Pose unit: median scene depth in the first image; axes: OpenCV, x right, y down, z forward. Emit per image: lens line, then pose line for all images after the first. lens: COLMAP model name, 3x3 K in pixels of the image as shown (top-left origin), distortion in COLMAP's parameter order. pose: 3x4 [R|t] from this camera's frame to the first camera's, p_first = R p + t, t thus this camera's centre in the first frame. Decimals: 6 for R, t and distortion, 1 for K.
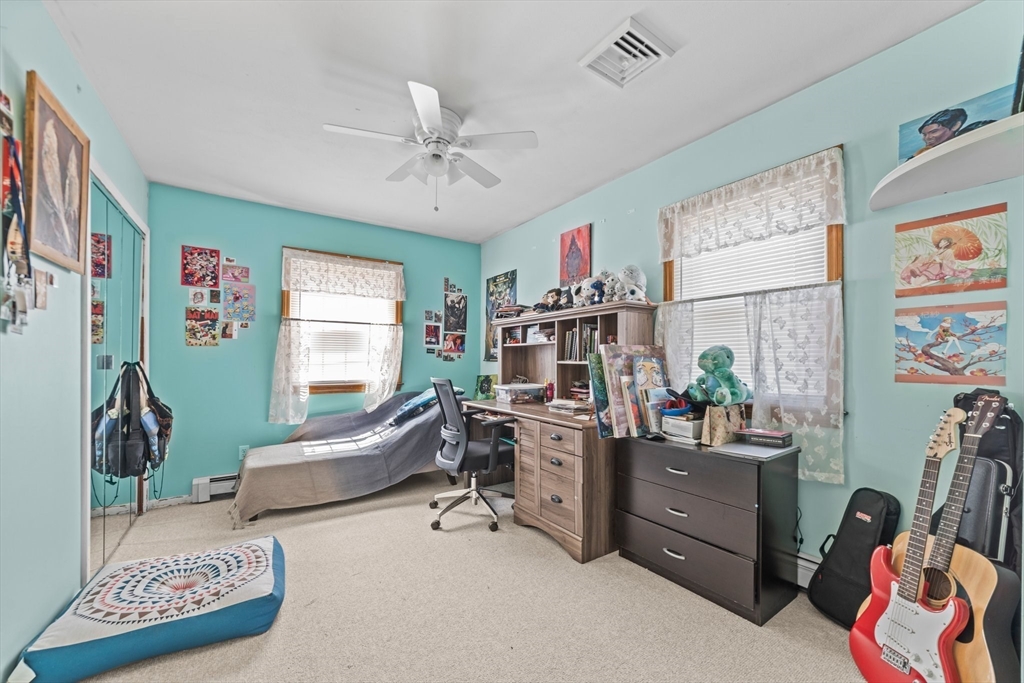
lens RADIAL K [[397.1, 0, 512.9], [0, 397.1, 351.2], [0, 0, 1]] dist [-0.000799, -0.000047]
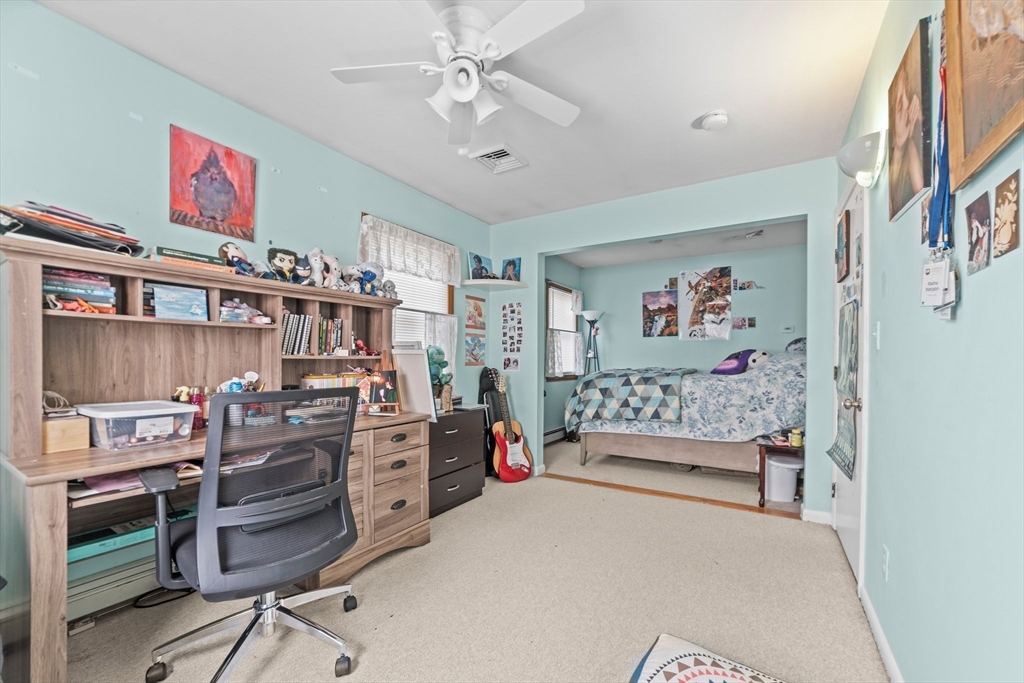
lens RADIAL K [[397.1, 0, 529.7], [0, 397.1, 363.1], [0, 0, 1]] dist [-0.000799, -0.000047]
pose [[-0.405869, -0.011235, 0.913862, -0.918559], [-0.021984, 0.999755, 0.002527, 0.037525], [-0.913667, -0.019064, -0.406016, 1.186857]]
